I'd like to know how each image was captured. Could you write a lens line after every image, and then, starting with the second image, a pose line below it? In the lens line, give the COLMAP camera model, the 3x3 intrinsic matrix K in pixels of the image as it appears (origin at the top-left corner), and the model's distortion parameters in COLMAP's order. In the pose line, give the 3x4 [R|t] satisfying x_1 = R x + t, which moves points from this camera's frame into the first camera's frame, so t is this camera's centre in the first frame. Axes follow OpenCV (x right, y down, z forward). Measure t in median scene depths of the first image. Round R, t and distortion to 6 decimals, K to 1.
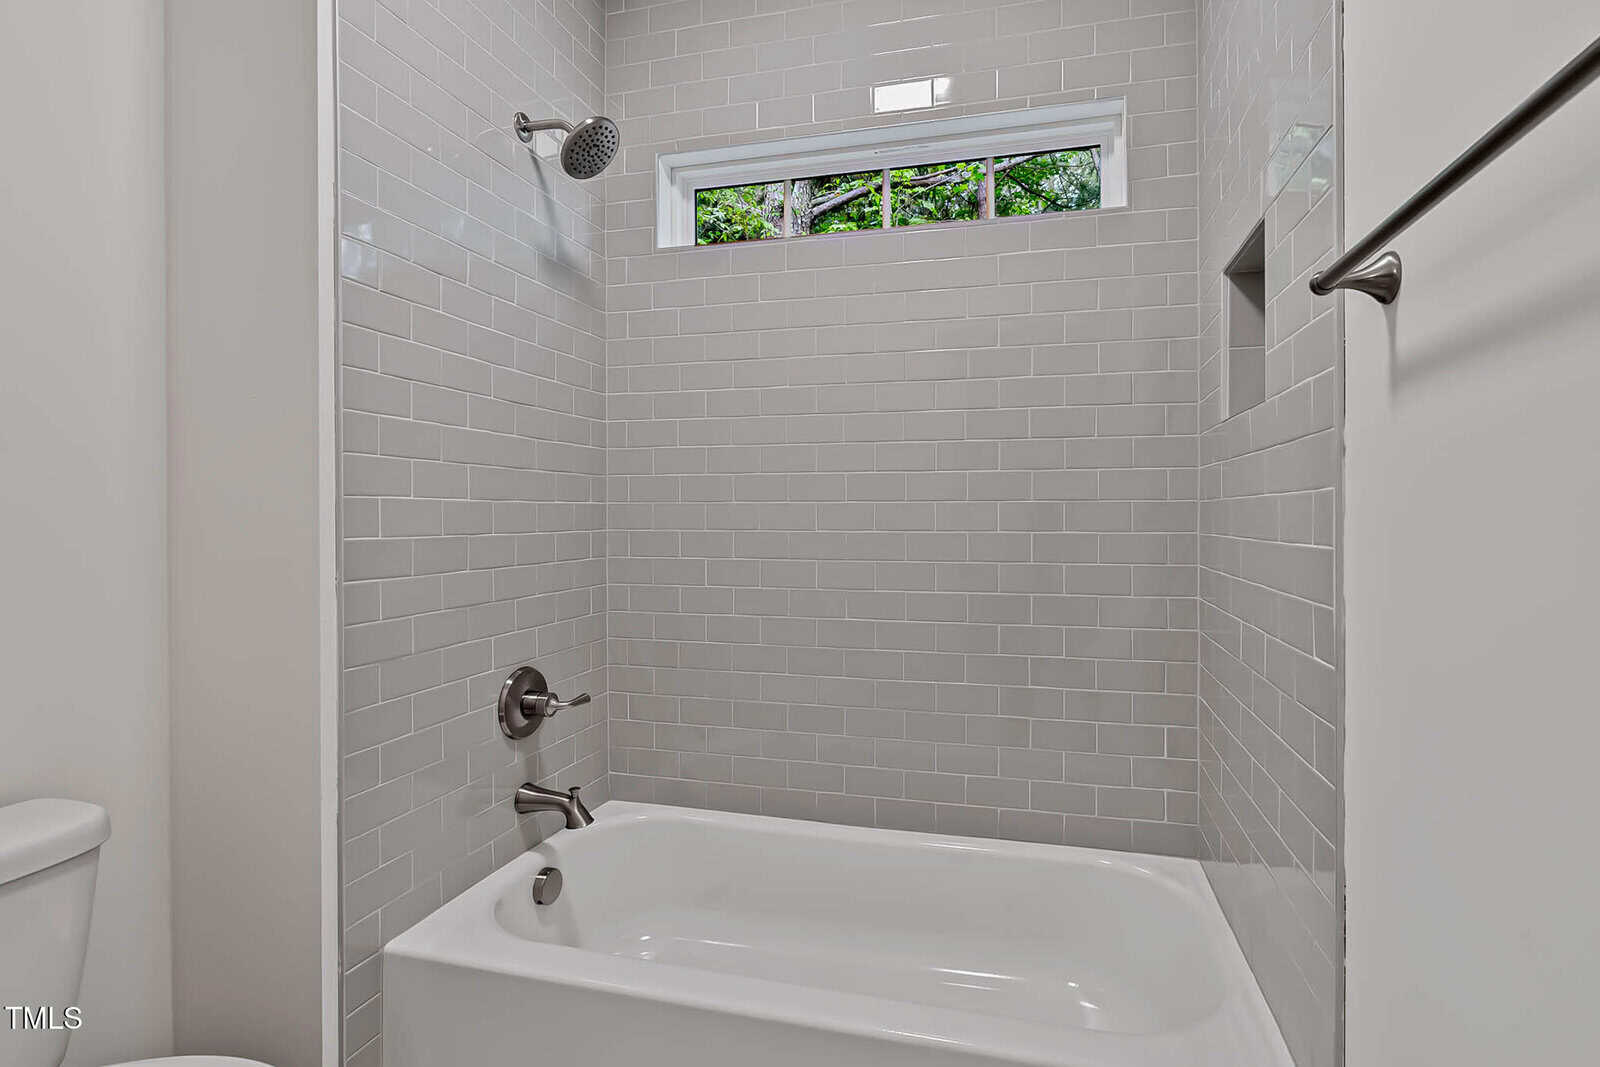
lens RADIAL K [[759.4, 0, 799.2], [0, 759.4, 522.6], [0, 0, 1]] dist [-0.002959, -0.000114]
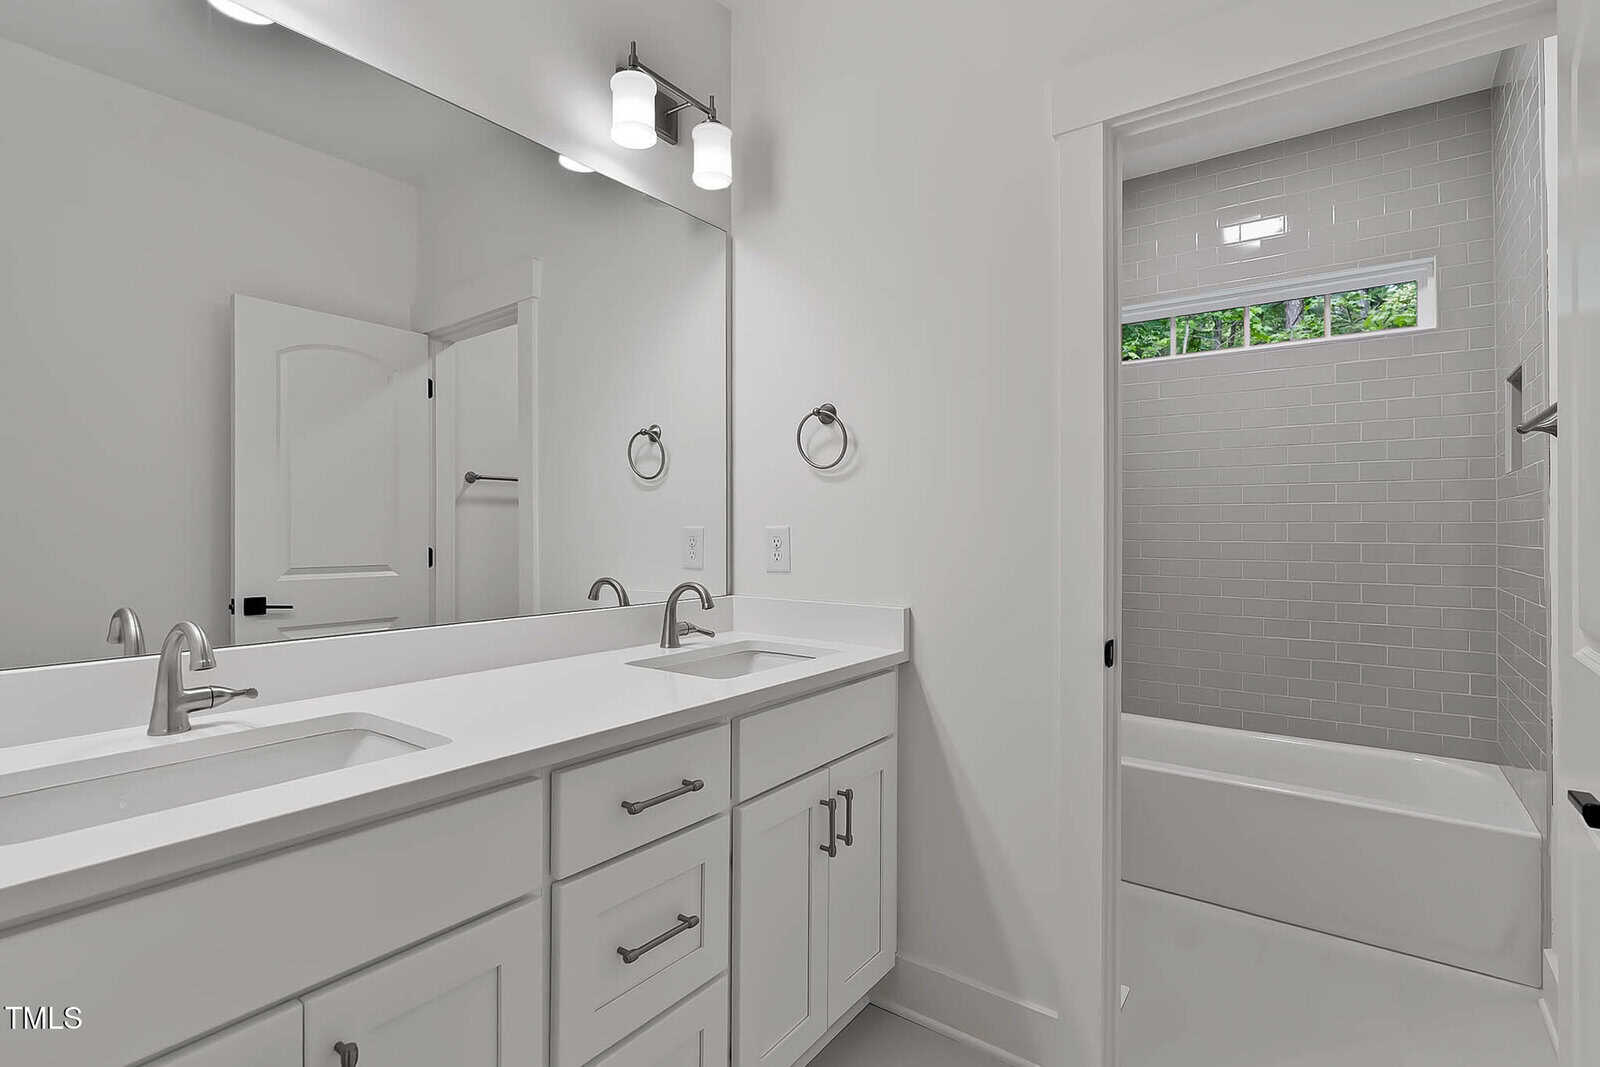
lens RADIAL K [[745.3, 0, 800.0], [0, 745.3, 533.5], [0, 0, 1]] dist [0.001984, 0.000651]
pose [[0.945619, 0.000089, -0.325276, -0.283889], [-0.003651, 0.999940, -0.010340, 0.013256], [0.325256, 0.010965, 0.945562, -0.815348]]
